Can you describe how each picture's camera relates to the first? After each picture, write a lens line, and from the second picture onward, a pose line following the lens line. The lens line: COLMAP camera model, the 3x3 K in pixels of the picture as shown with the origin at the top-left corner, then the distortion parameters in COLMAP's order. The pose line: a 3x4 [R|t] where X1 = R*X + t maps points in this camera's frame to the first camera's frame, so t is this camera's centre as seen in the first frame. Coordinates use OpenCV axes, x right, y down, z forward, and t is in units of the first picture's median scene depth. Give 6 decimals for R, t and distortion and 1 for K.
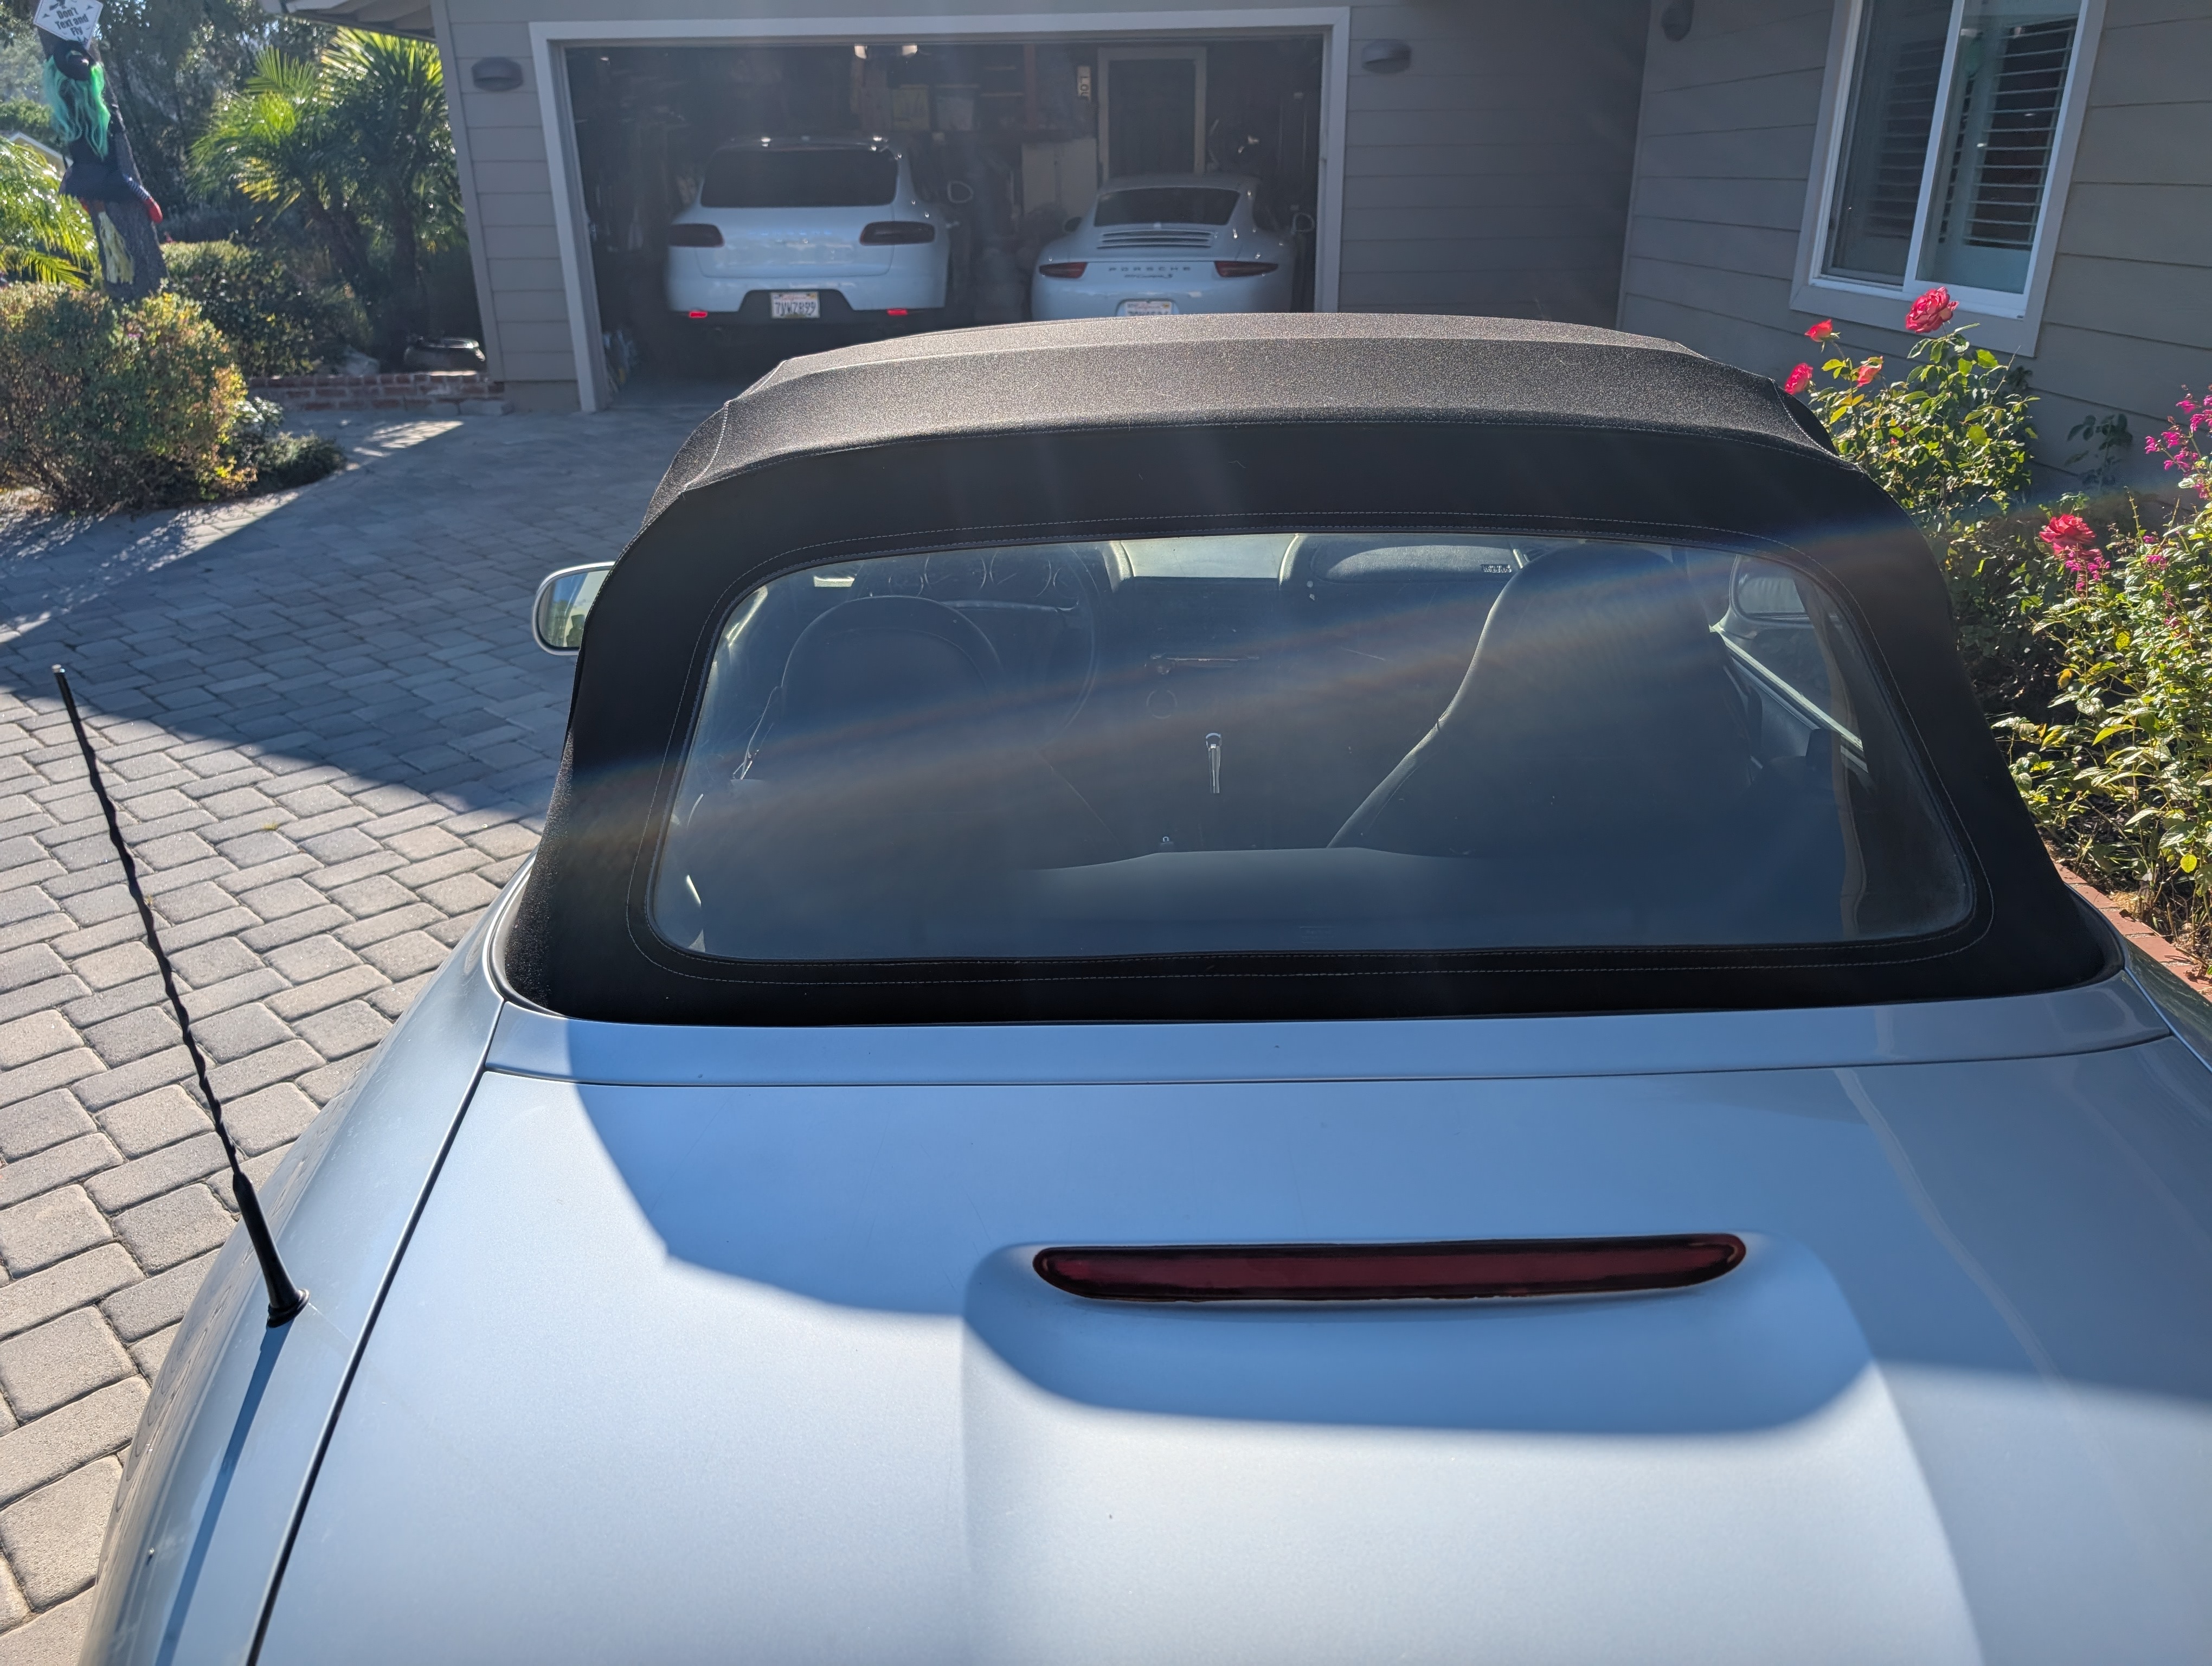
lens RADIAL K [[1578.0, 0, 1106.0], [0, 1578.0, 833.0], [0, 0, 1]] dist [-0.003237, -0.007526]
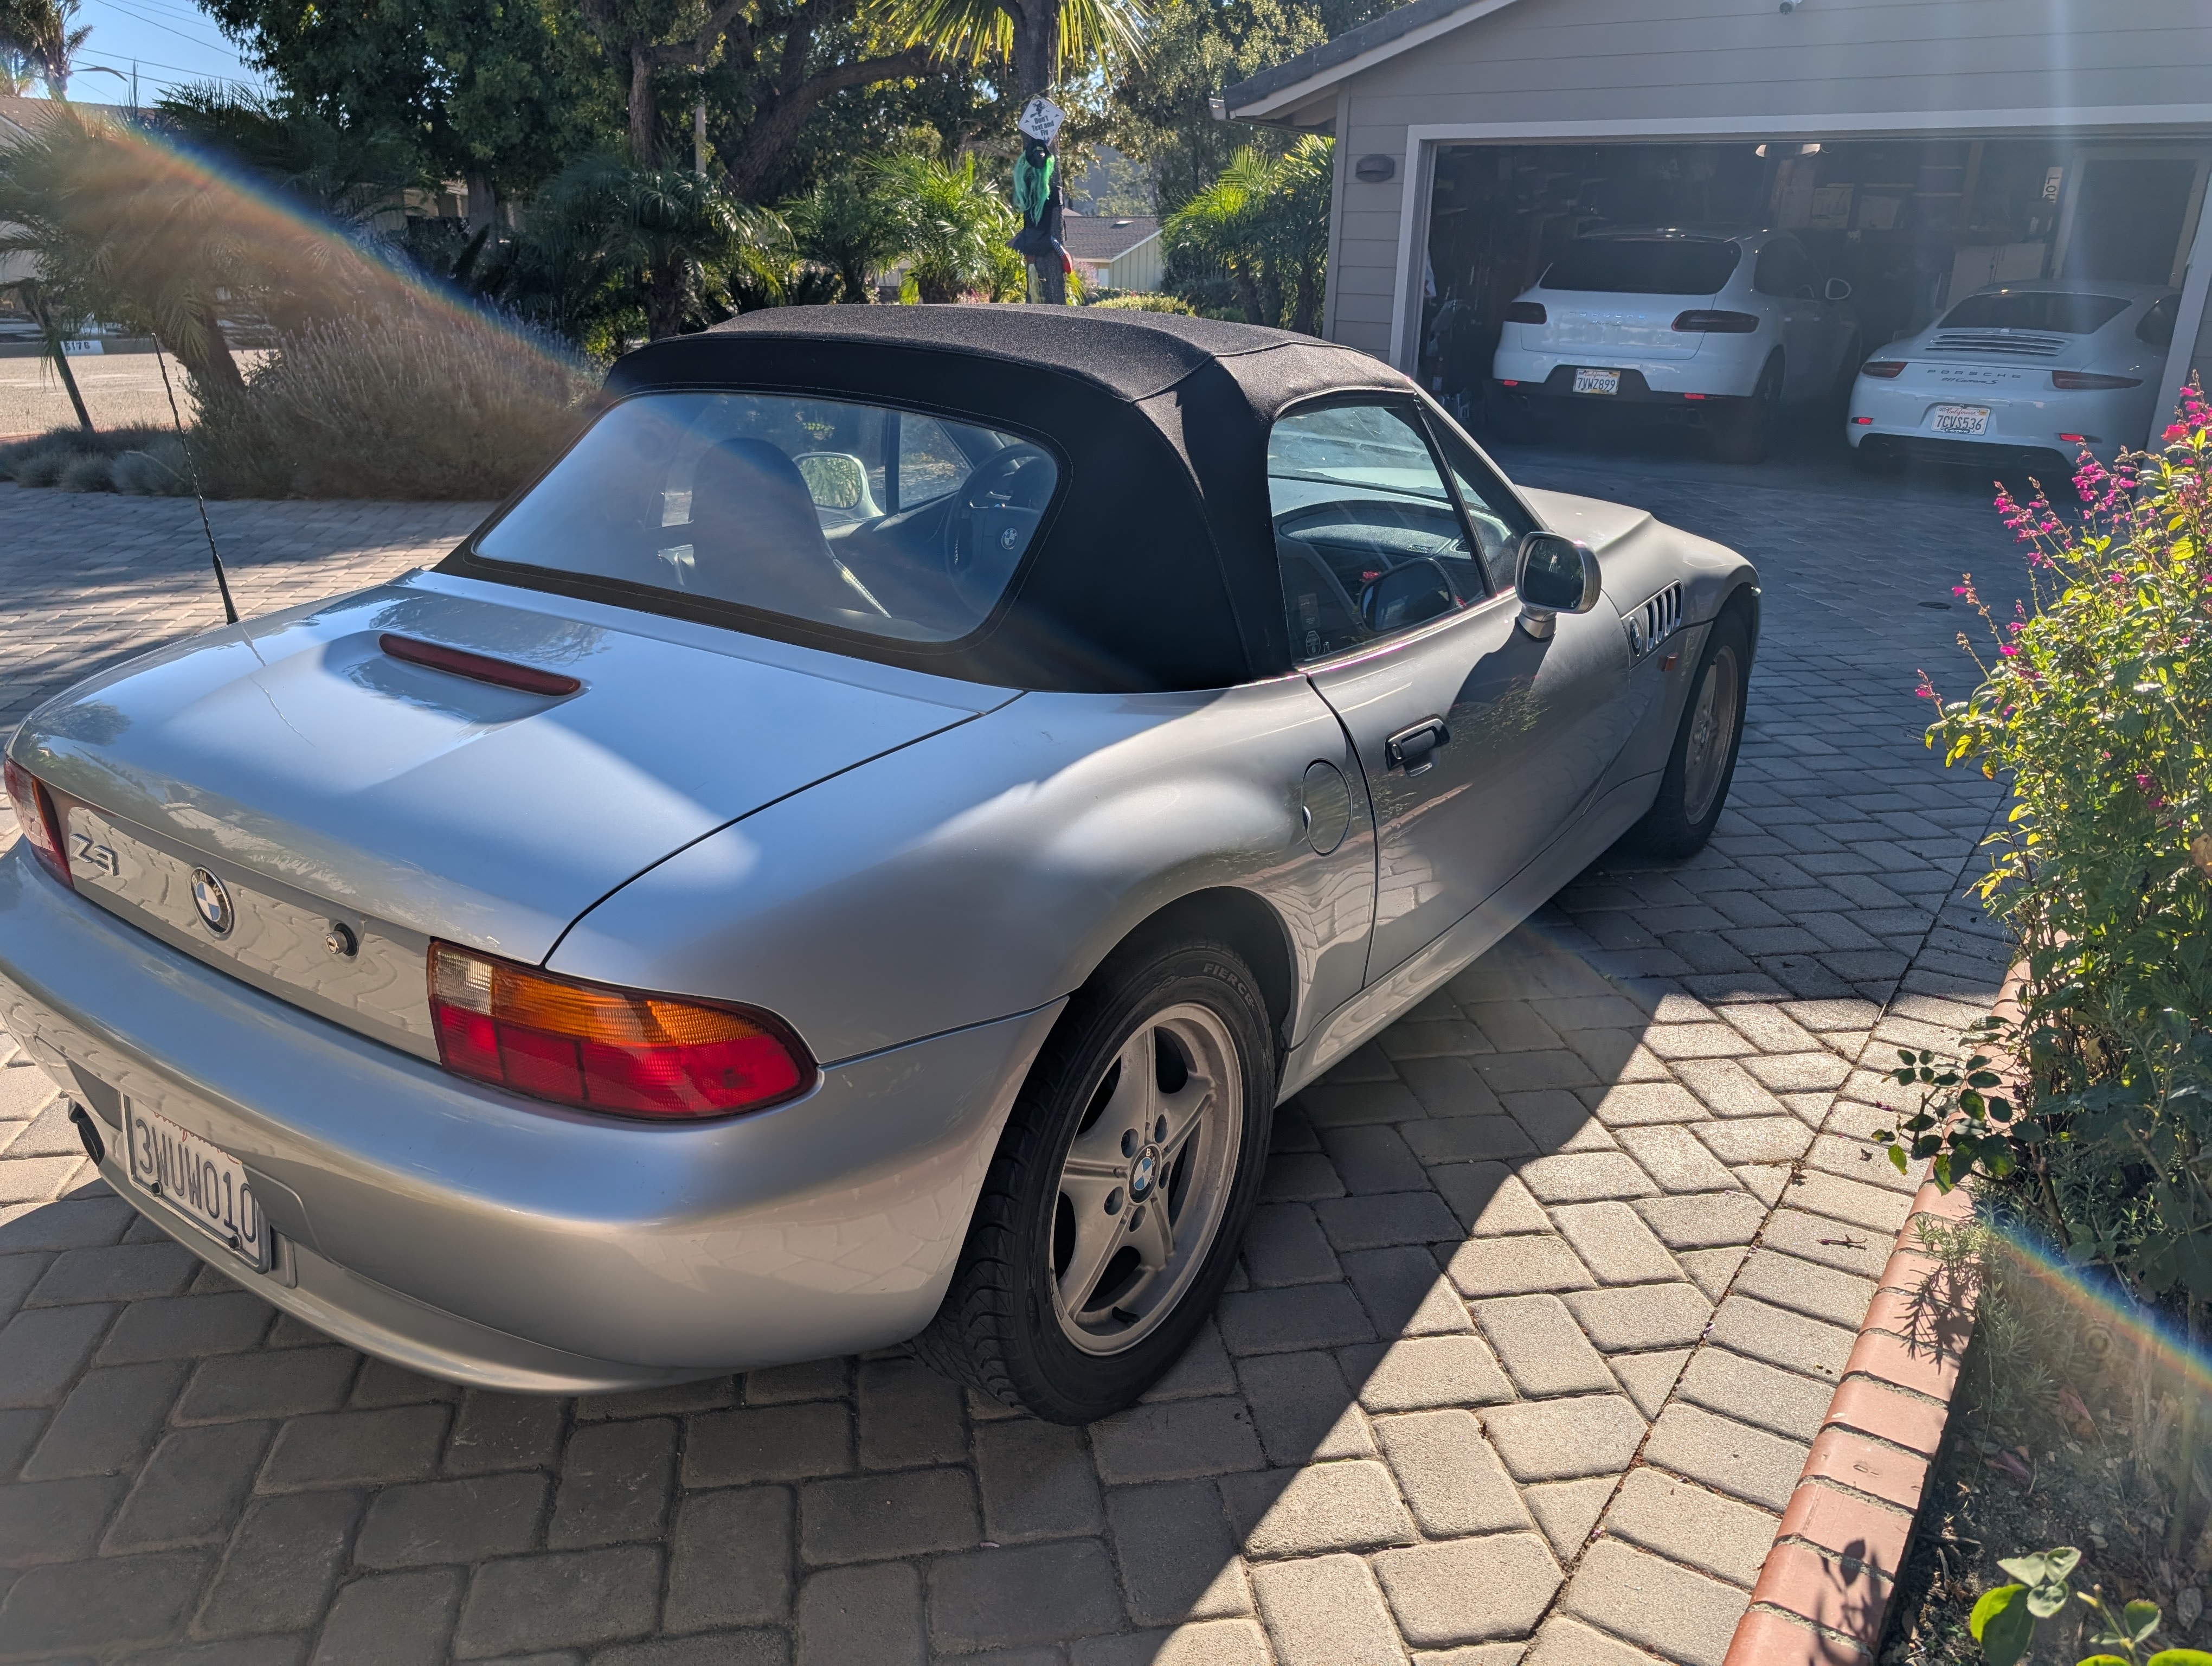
lens RADIAL K [[1545.7, 0, 1106.0], [0, 1545.7, 833.0], [0, 0, 1]] dist [-0.000508, -0.002336]
pose [[0.811320, 0.234344, -0.535576, 0.166926], [-0.258727, 0.965468, 0.030511, 0.016273], [0.524232, 0.113814, 0.843935, -0.027805]]
